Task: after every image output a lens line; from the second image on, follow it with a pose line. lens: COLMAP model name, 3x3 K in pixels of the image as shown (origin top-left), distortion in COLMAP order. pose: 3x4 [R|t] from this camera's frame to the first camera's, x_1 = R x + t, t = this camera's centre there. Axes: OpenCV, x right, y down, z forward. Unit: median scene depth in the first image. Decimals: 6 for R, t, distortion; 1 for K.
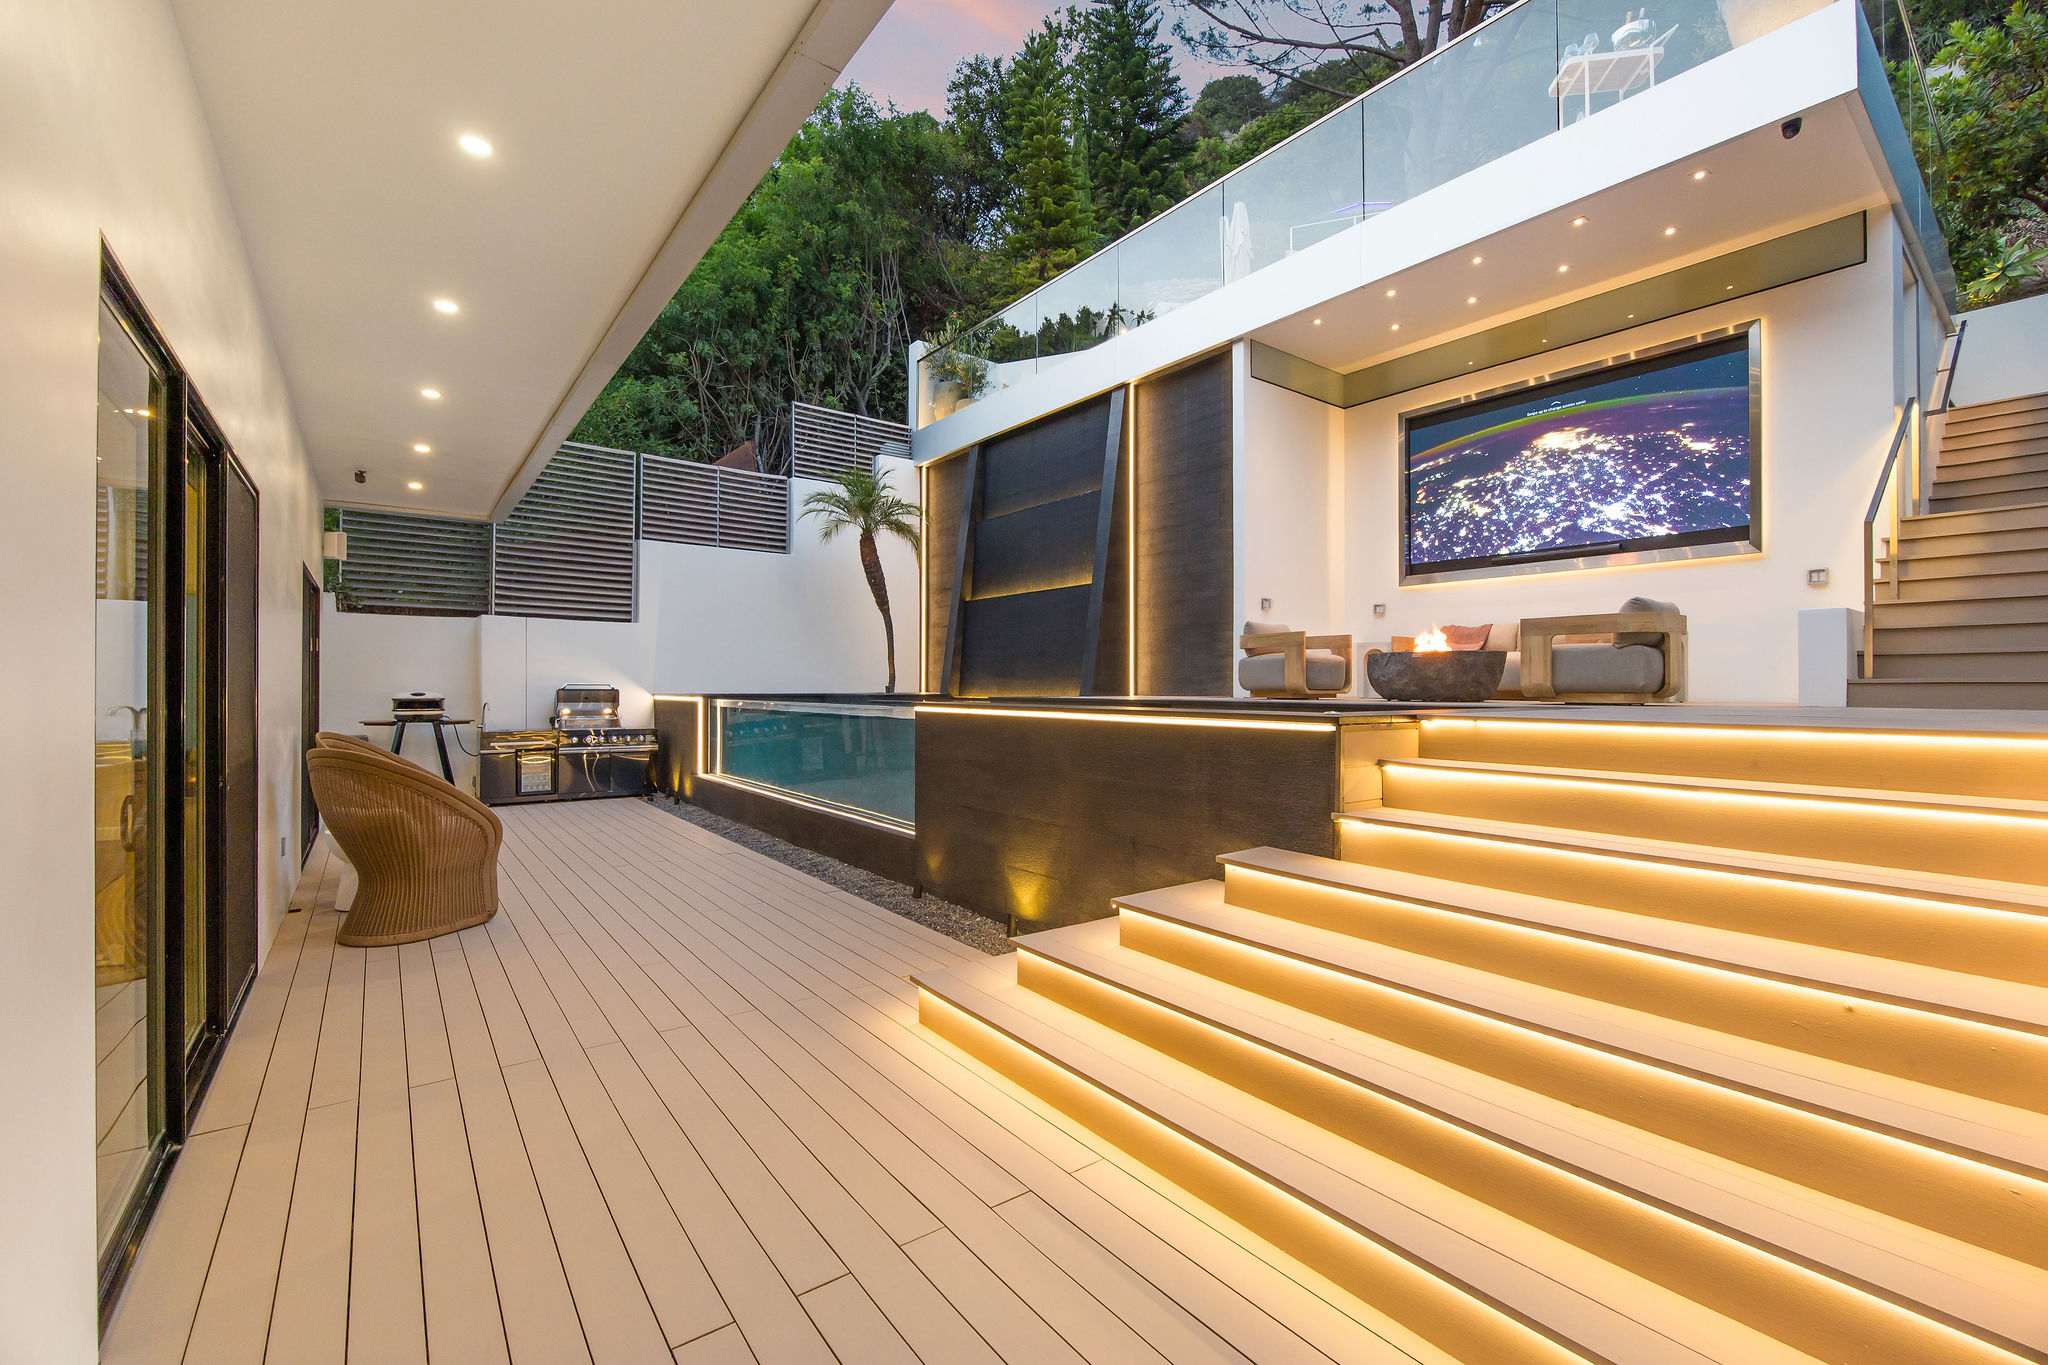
lens RADIAL K [[856.2, 0, 1018.4], [0, 856.2, 682.4], [0, 0, 1]] dist [-0.014833, 0.000044]
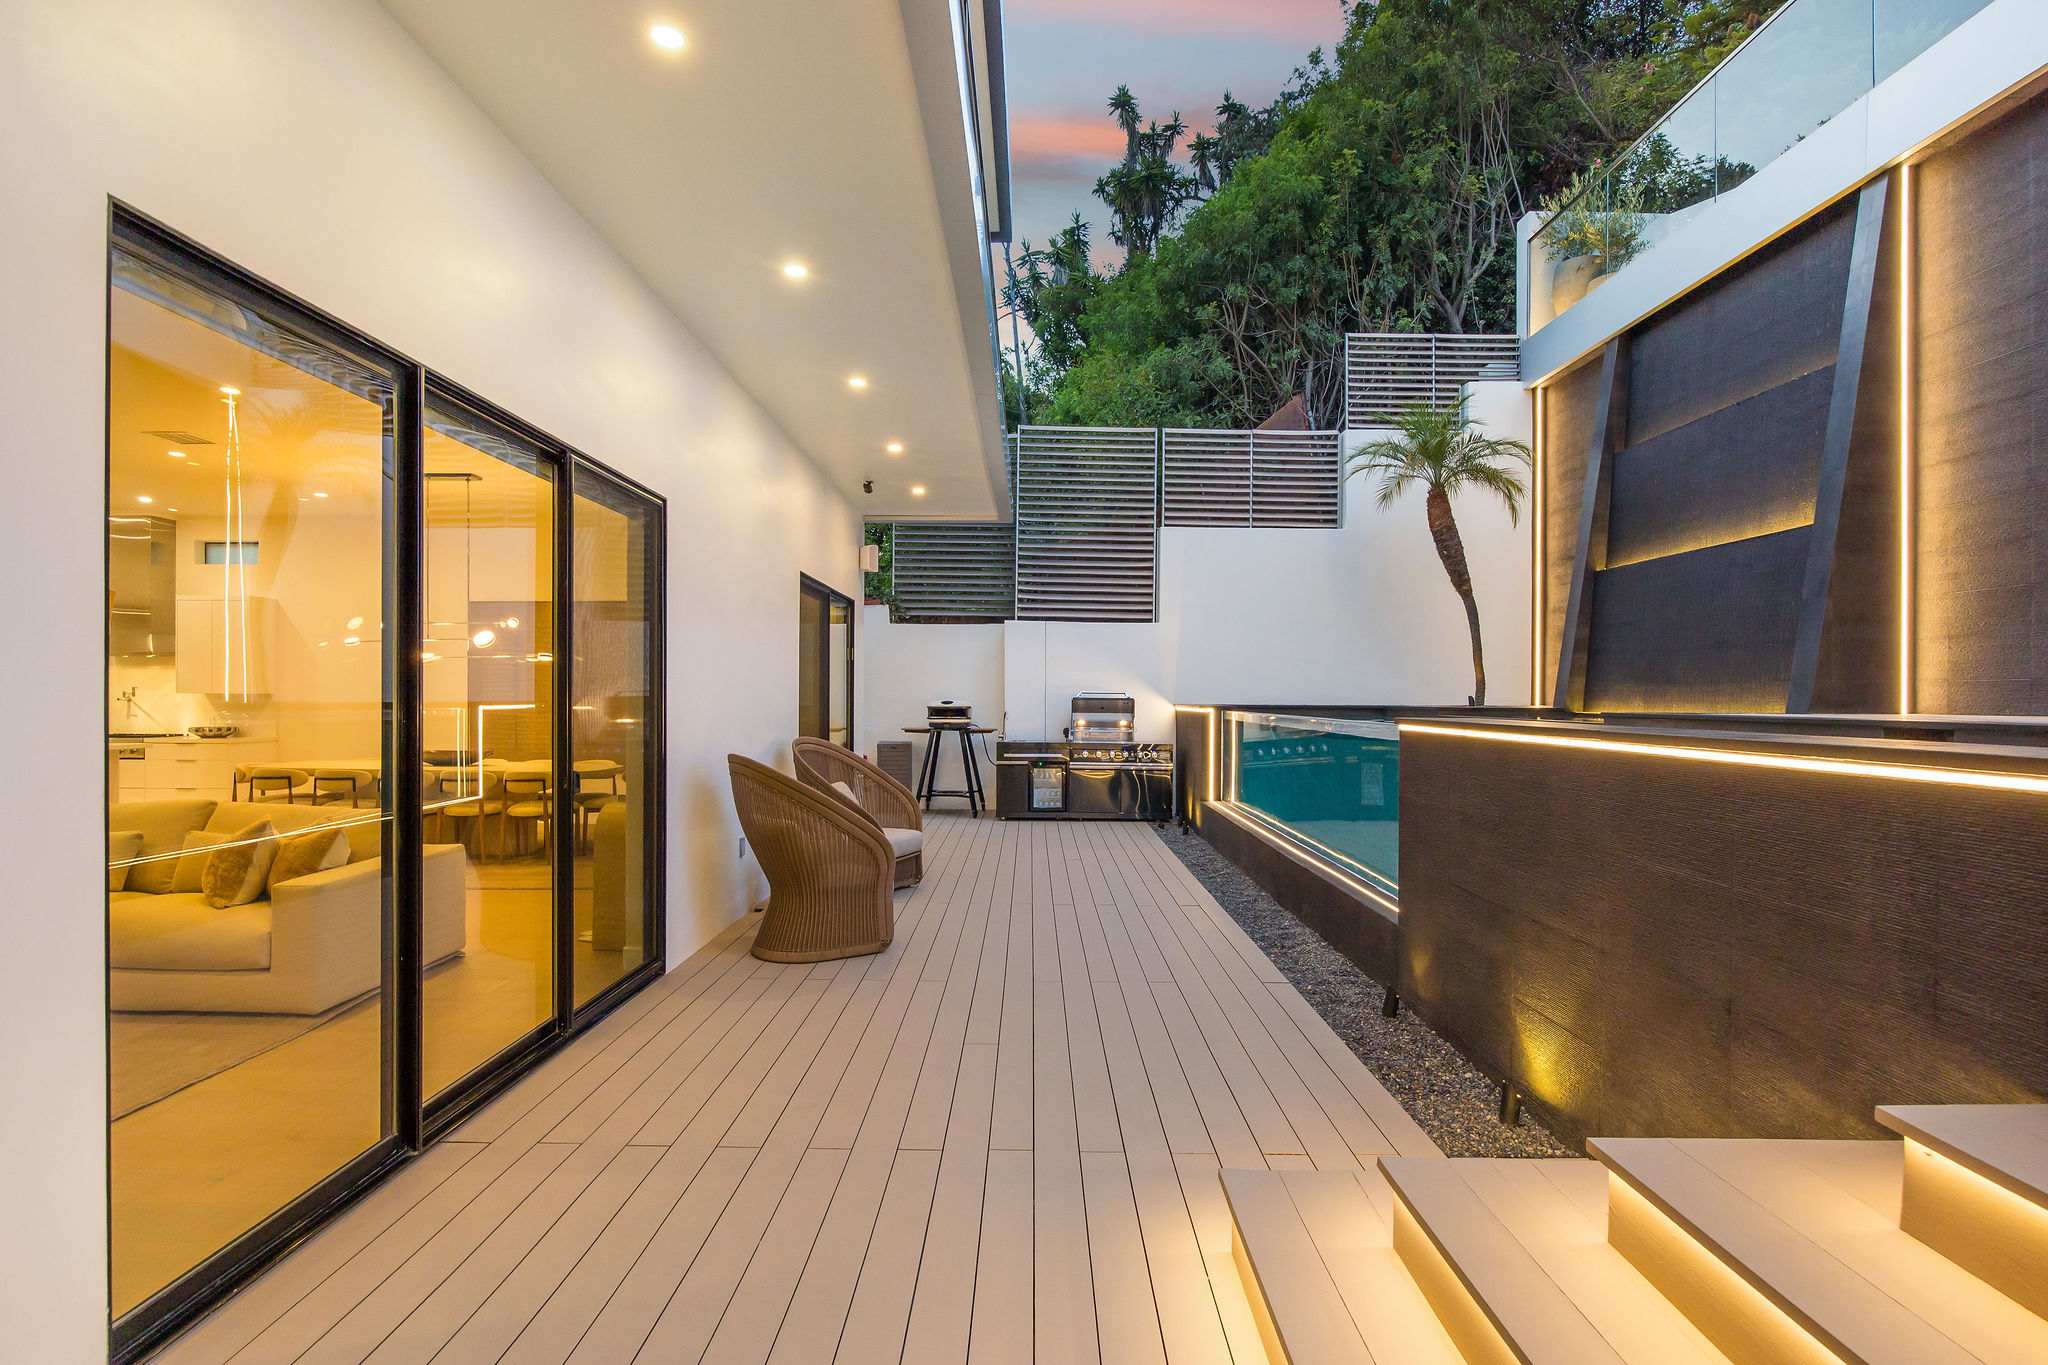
lens RADIAL K [[983.2, 0, 1020.0], [0, 983.2, 696.5], [0, 0, 1]] dist [-0.010199, 0.000735]
pose [[0.791377, 0.003472, -0.611318, 0.057557], [-0.001813, 0.999993, 0.003333, 0.002770], [0.611325, -0.001530, 0.791378, 0.116789]]
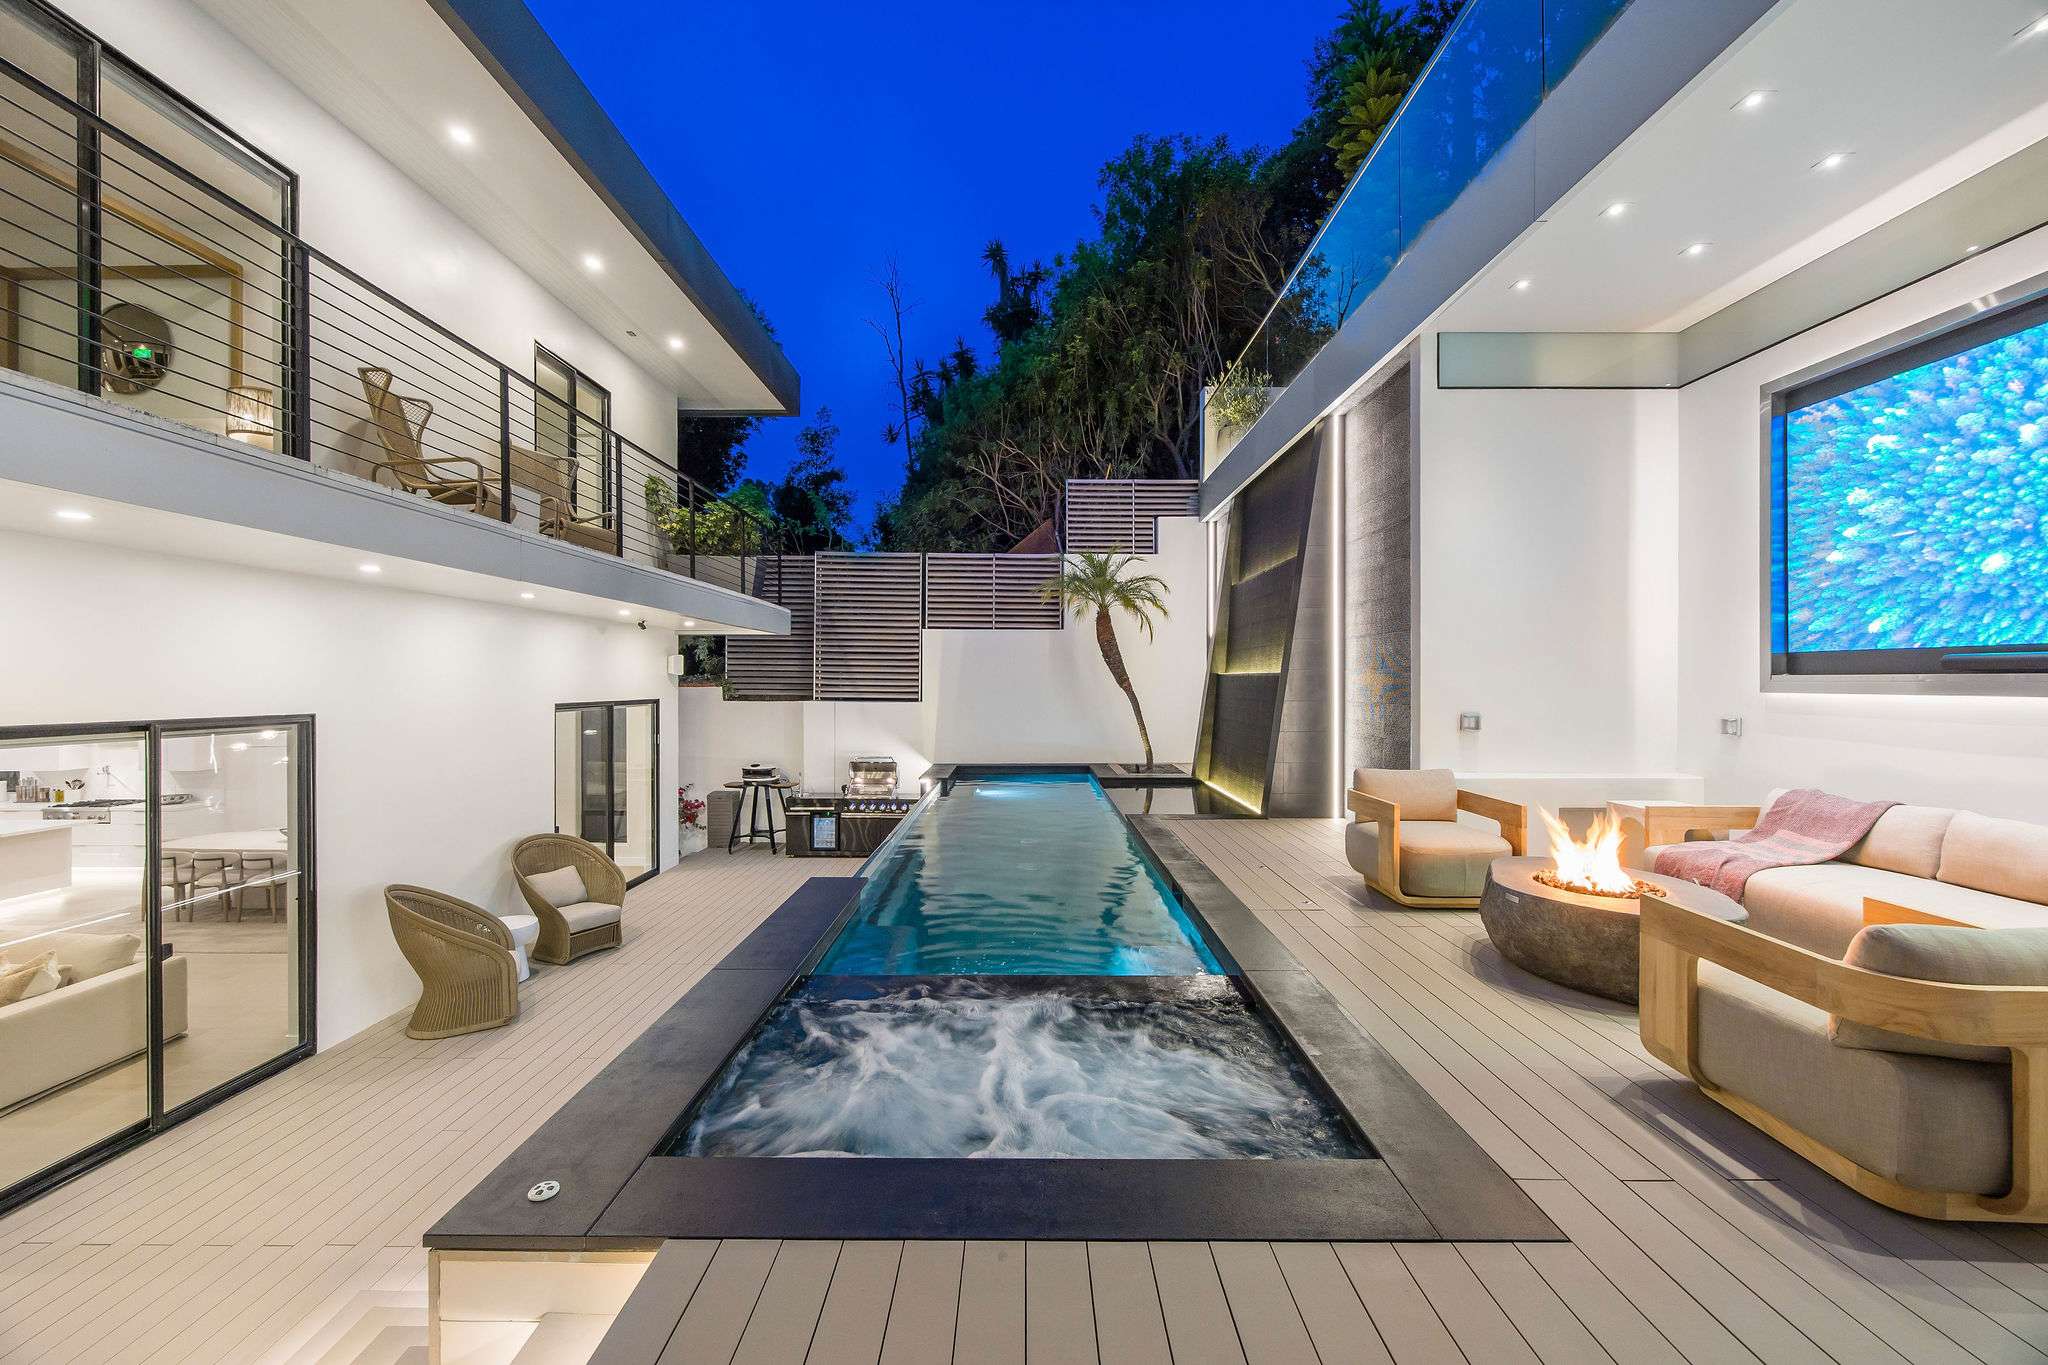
lens RADIAL K [[786.5, 0, 1024.0], [0, 786.5, 682.5], [0, 0, 1]] dist [-0.000054, -0.000116]
pose [[0.797910, -0.000097, -0.602776, 0.303432], [0.003092, 0.999987, 0.003931, -0.100044], [0.602768, -0.005000, 0.797901, 0.238568]]
